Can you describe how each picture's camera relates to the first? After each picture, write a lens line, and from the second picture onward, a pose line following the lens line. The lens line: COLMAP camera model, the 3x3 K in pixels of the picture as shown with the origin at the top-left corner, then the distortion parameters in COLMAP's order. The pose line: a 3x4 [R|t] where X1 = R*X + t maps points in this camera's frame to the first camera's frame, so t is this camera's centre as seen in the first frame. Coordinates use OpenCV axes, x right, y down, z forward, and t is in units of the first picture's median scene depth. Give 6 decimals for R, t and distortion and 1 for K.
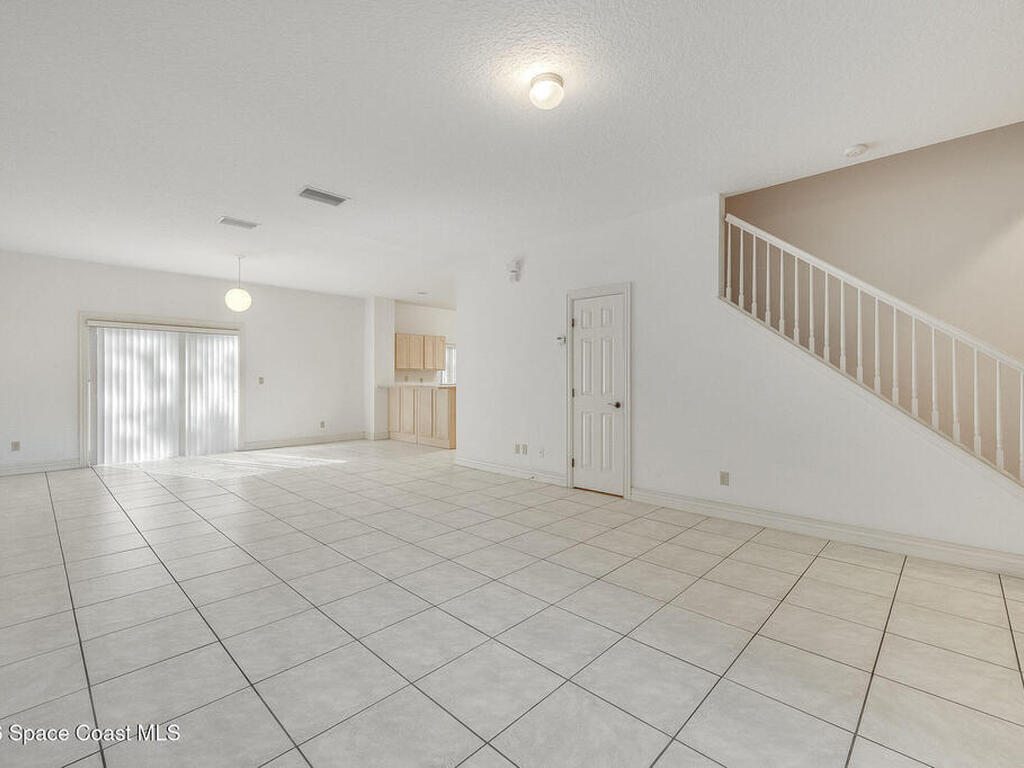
lens RADIAL K [[463.3, 0, 515.4], [0, 463.3, 379.0], [0, 0, 1]] dist [0.006235, -0.001365]
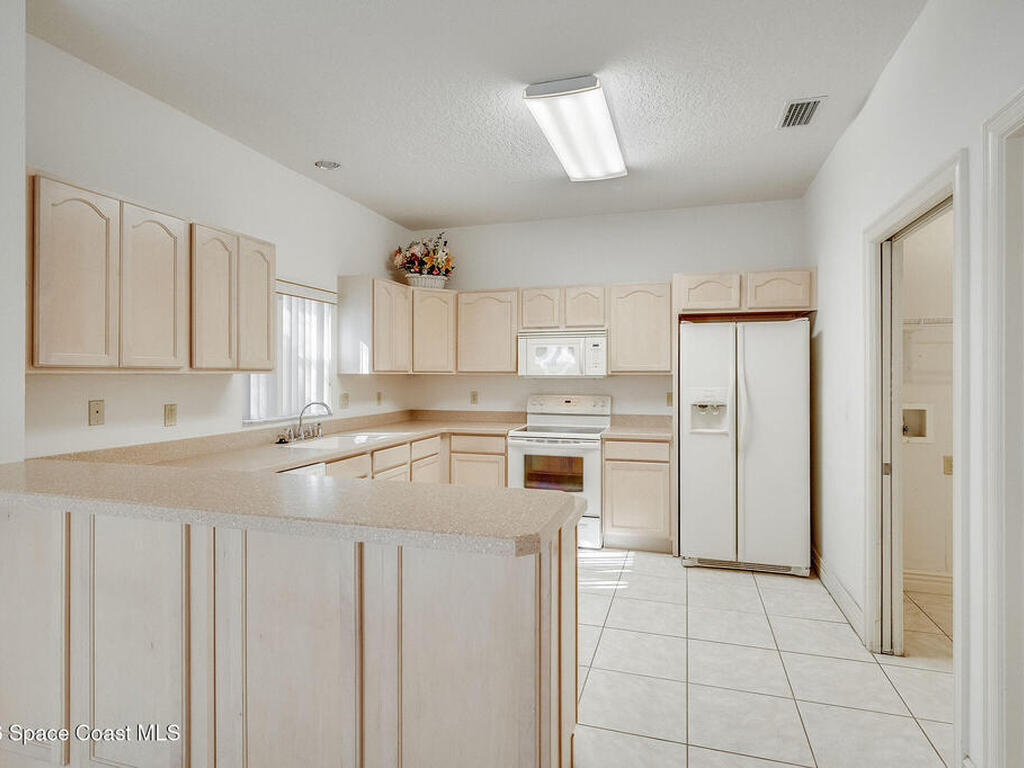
lens RADIAL K [[554.2, 0, 510.5], [0, 554.2, 375.1], [0, 0, 1]] dist [0.014110, -0.000571]
pose [[0.900828, 0.004255, 0.434154, -0.174080], [-0.000598, 0.999963, -0.008558, -0.015075], [-0.434175, 0.007450, 0.900798, 0.681803]]
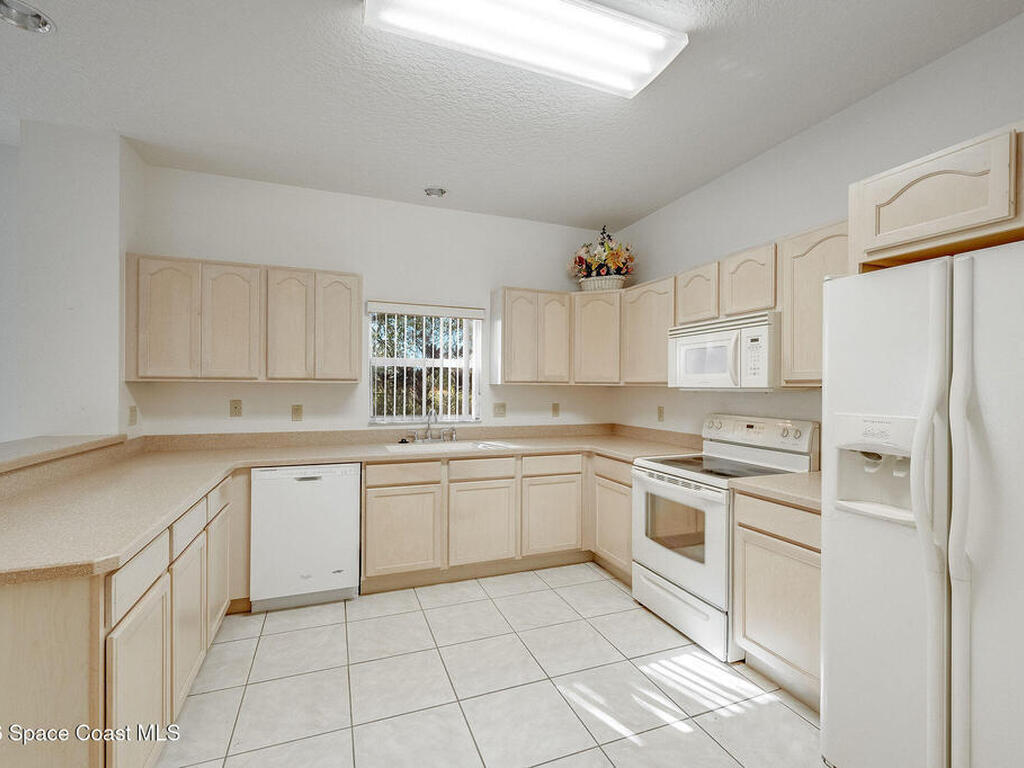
lens RADIAL K [[463.3, 0, 514.2], [0, 463.3, 388.4], [0, 0, 1]] dist [0.006235, -0.001365]
pose [[0.902526, 0.013181, -0.430434, 0.079239], [-0.015638, 0.999875, -0.002169, -0.015827], [0.430351, 0.008689, 0.902620, 0.791426]]
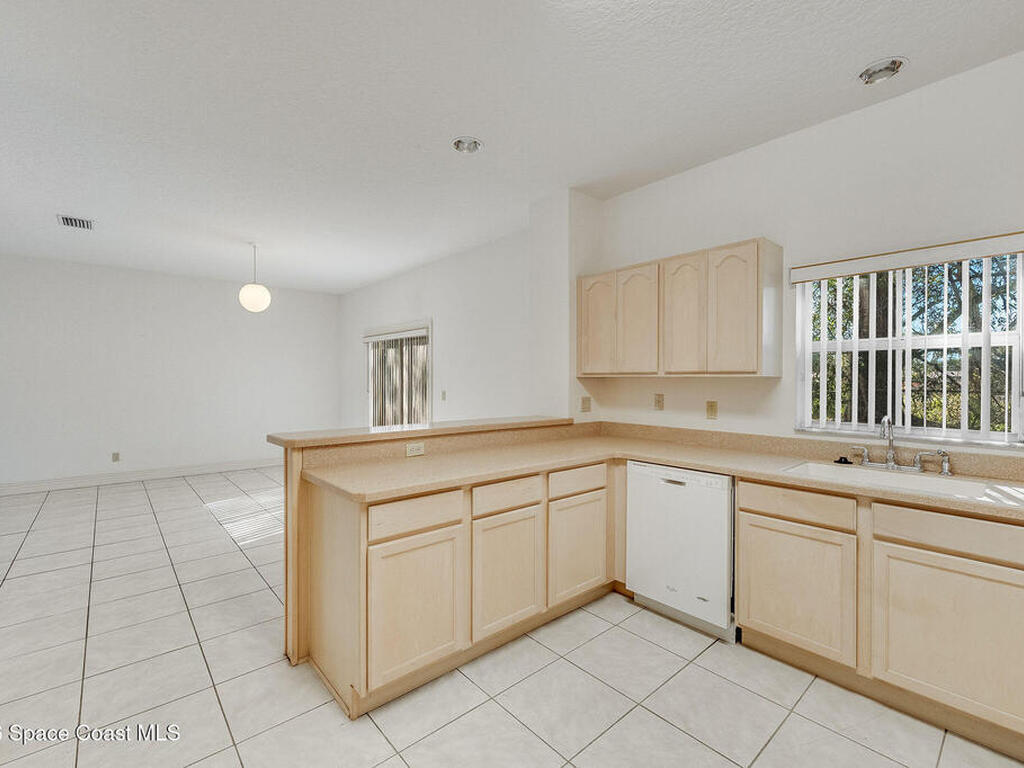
lens RADIAL K [[463.3, 0, 517.2], [0, 463.3, 381.3], [0, 0, 1]] dist [0.006235, -0.001365]
pose [[-0.089363, 0.011720, -0.995930, 0.108381], [-0.007682, 0.999893, 0.012456, -0.018088], [0.995969, 0.008764, -0.089264, 0.926842]]
